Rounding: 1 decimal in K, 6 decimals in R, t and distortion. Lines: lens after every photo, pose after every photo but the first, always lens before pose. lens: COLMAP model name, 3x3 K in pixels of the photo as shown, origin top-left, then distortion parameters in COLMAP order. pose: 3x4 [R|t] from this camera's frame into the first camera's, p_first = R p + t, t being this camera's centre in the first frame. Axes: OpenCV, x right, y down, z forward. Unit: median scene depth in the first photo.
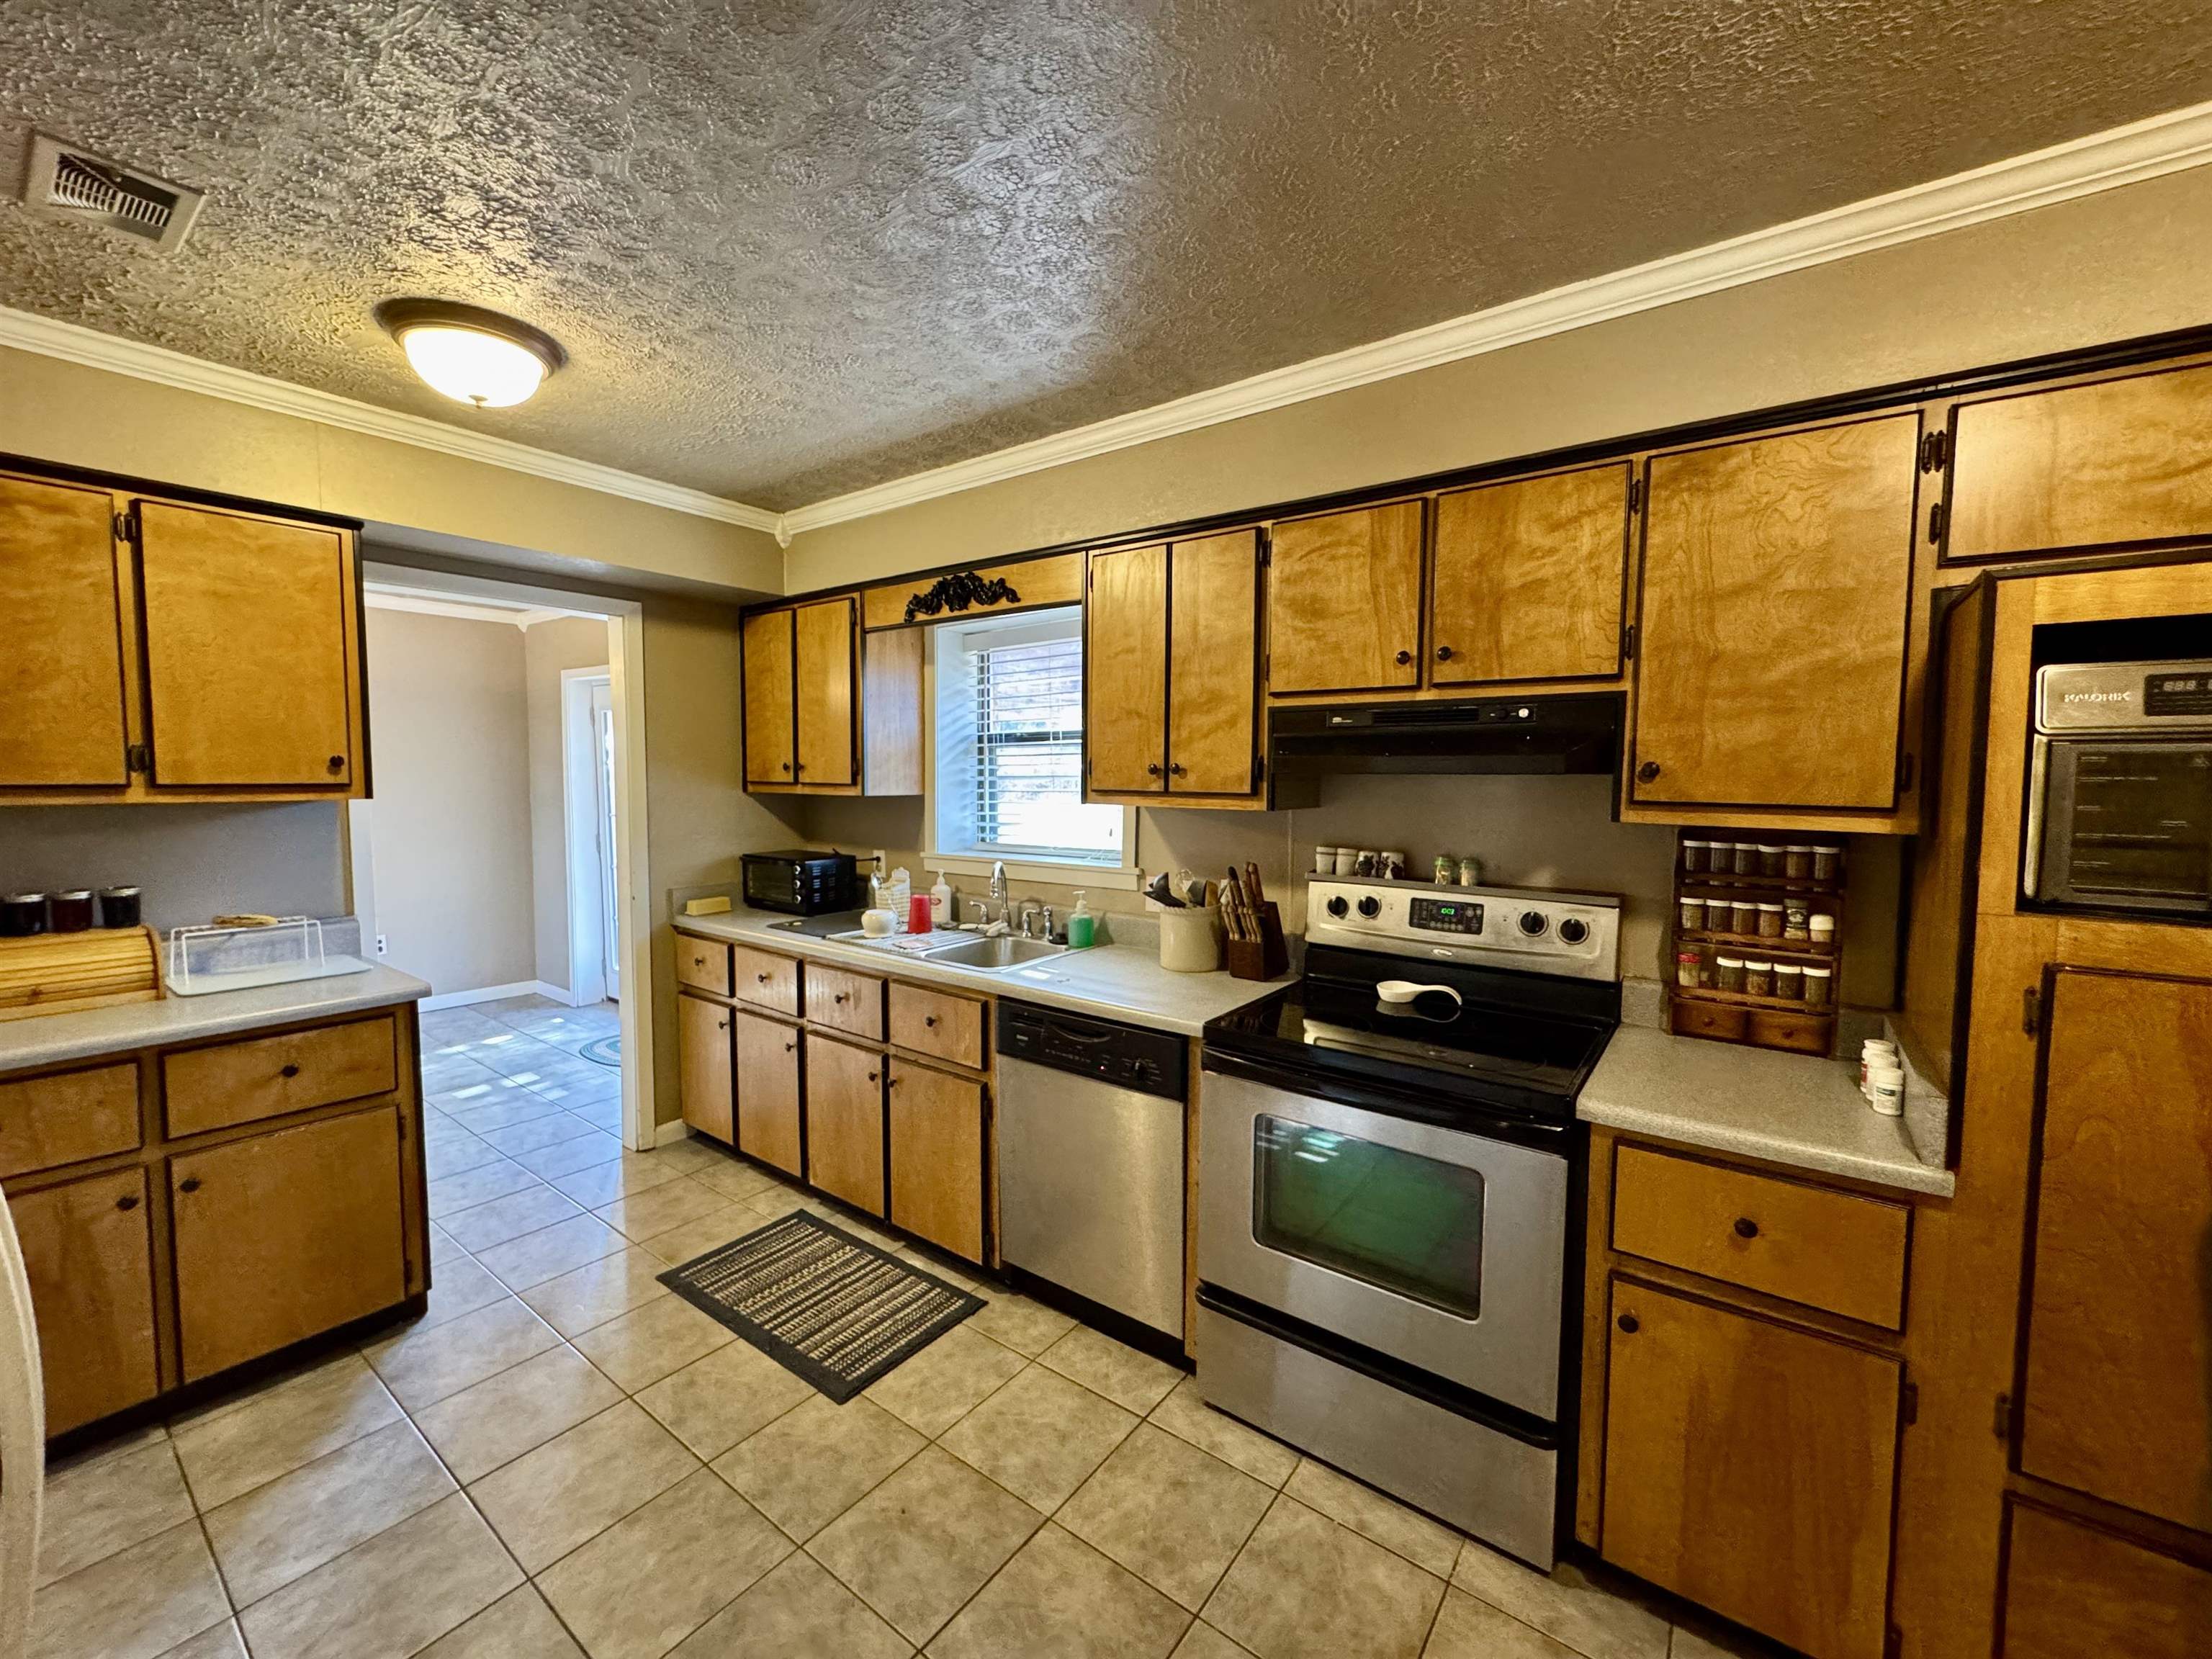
lens RADIAL K [[883.5, 0, 1106.0], [0, 883.5, 829.5], [0, 0, 1]] dist [-0.001022, 0.000548]
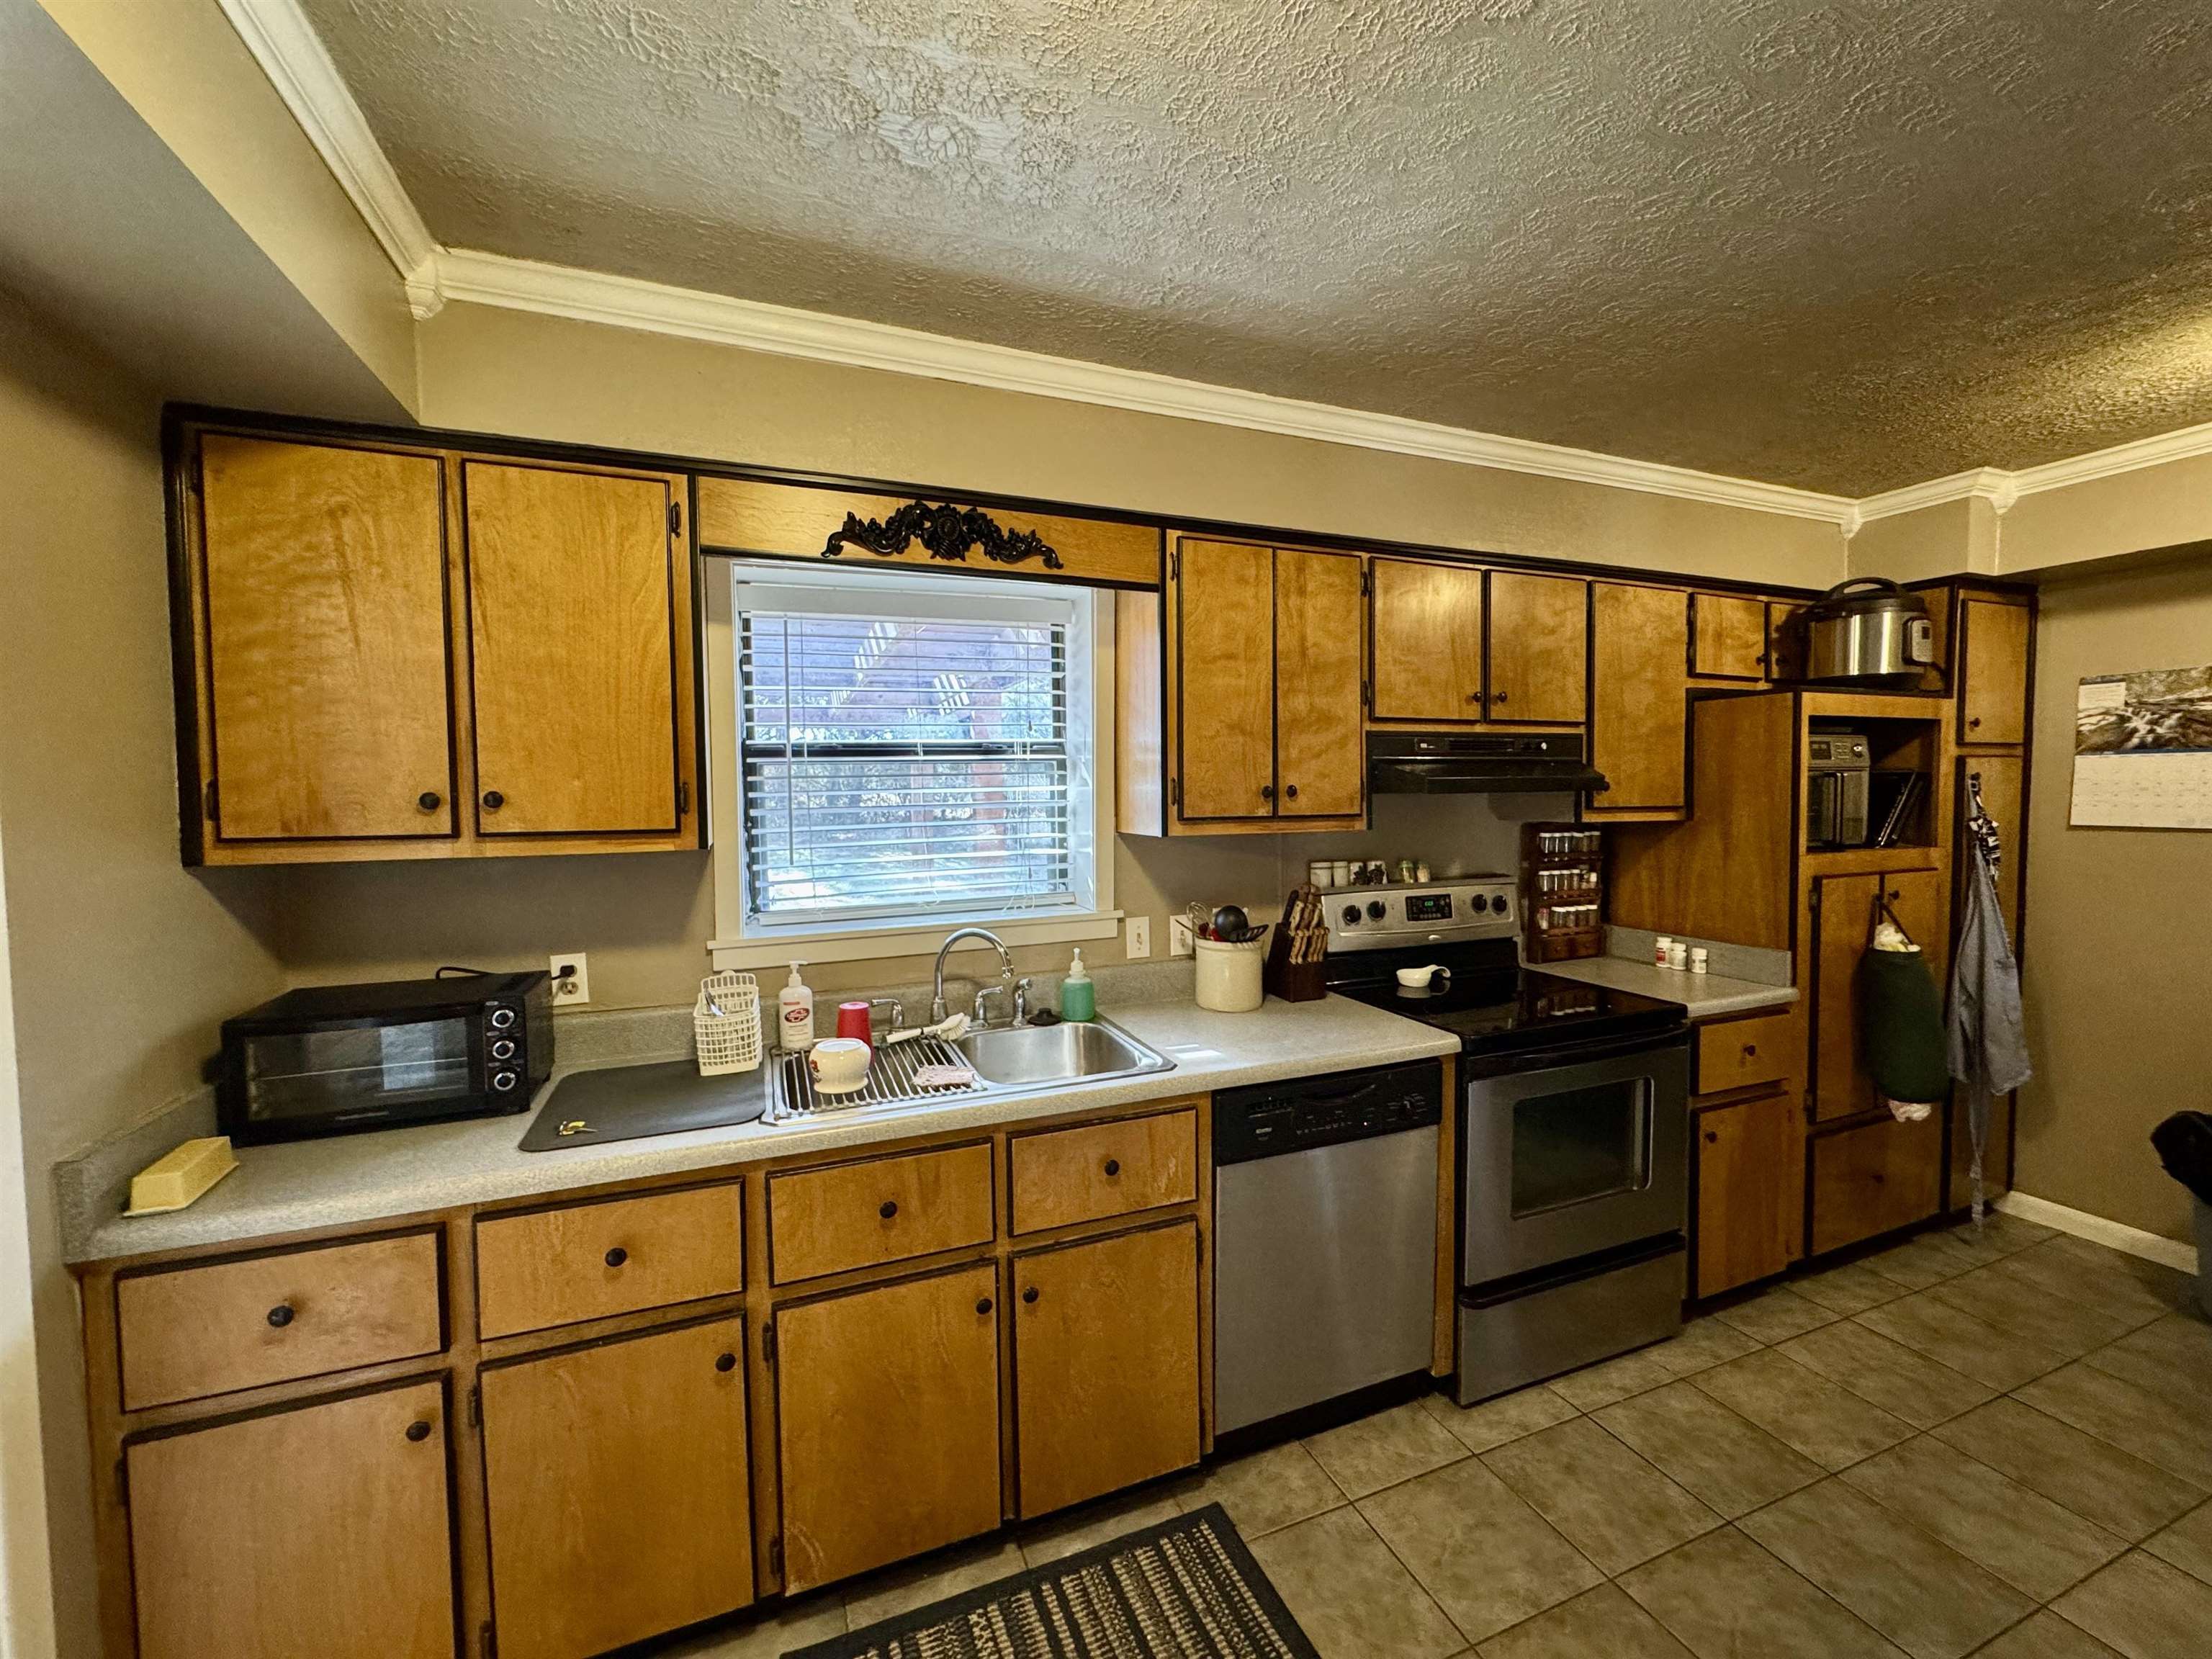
lens RADIAL K [[883.5, 0, 1106.0], [0, 883.5, 829.5], [0, 0, 1]] dist [-0.001022, 0.000548]
pose [[0.522822, -0.049332, 0.851013, -0.827104], [0.070154, 0.997428, 0.014720, -0.055866], [-0.849550, 0.052006, 0.524938, 0.683486]]
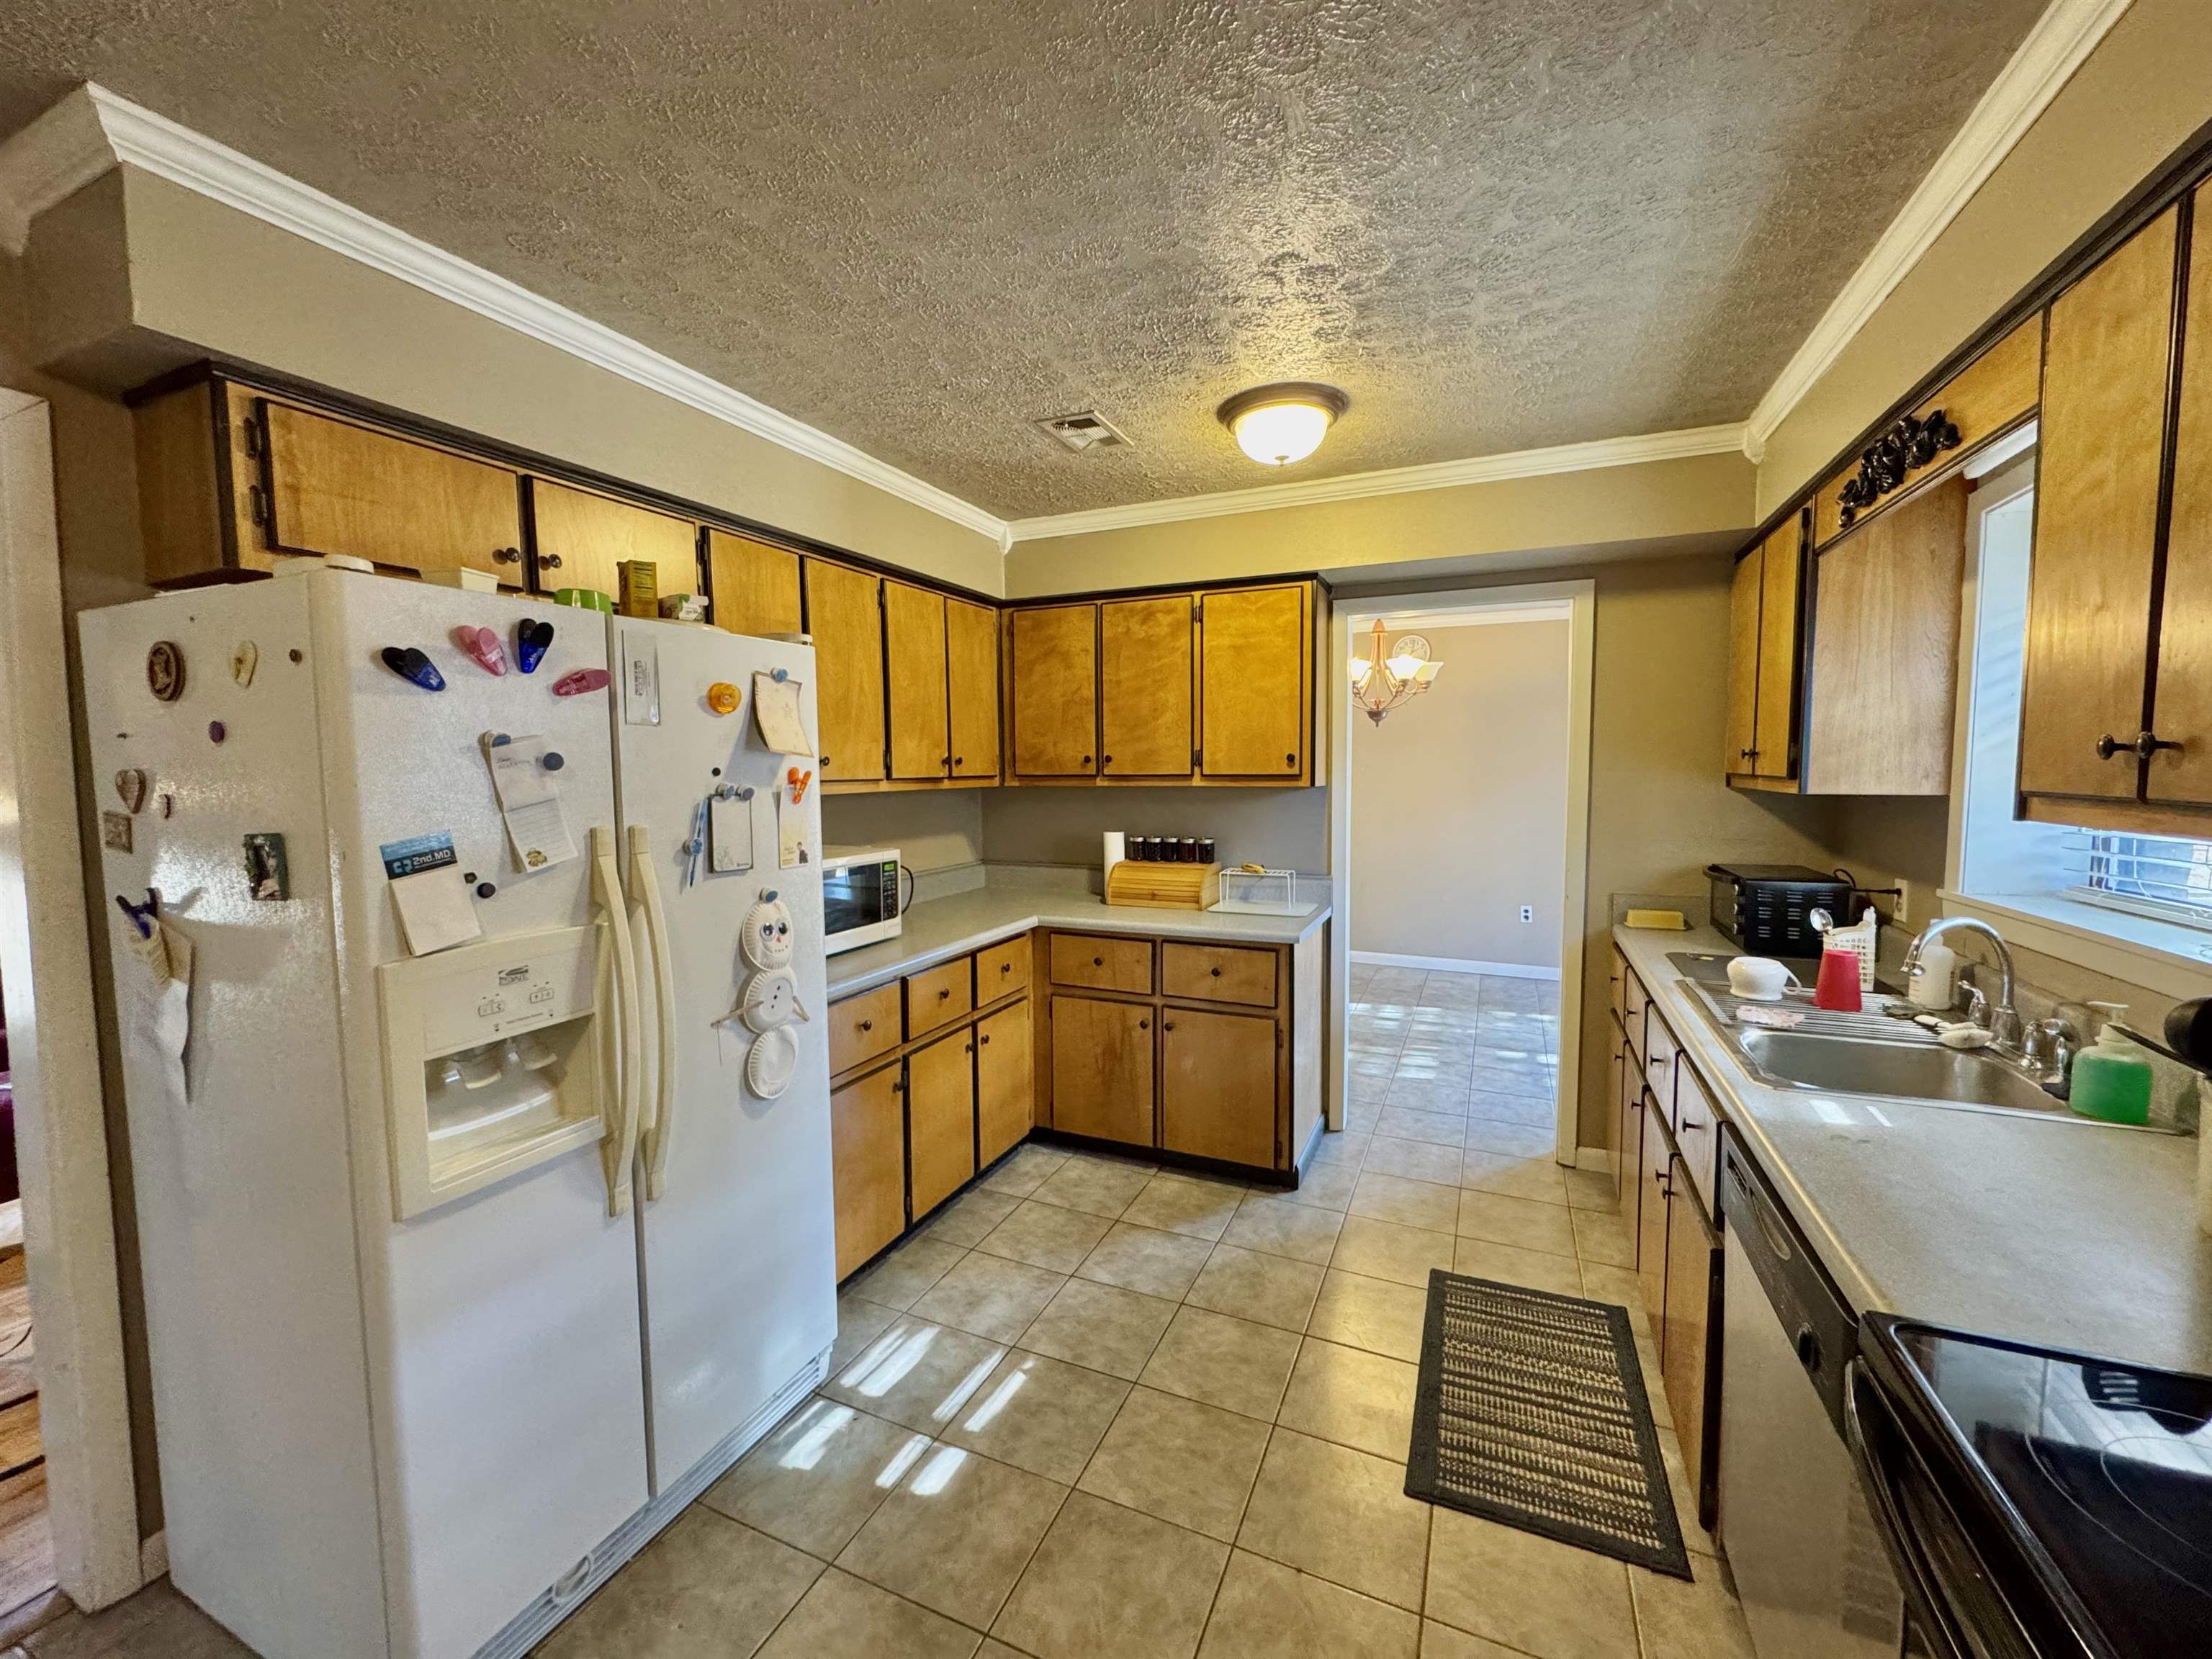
lens RADIAL K [[883.5, 0, 1106.0], [0, 883.5, 829.5], [0, 0, 1]] dist [-0.001022, 0.000548]
pose [[0.216693, 0.064832, -0.974085, 0.382376], [-0.054617, 0.997035, 0.054209, -0.025725], [0.974711, 0.041454, 0.219592, 0.433823]]
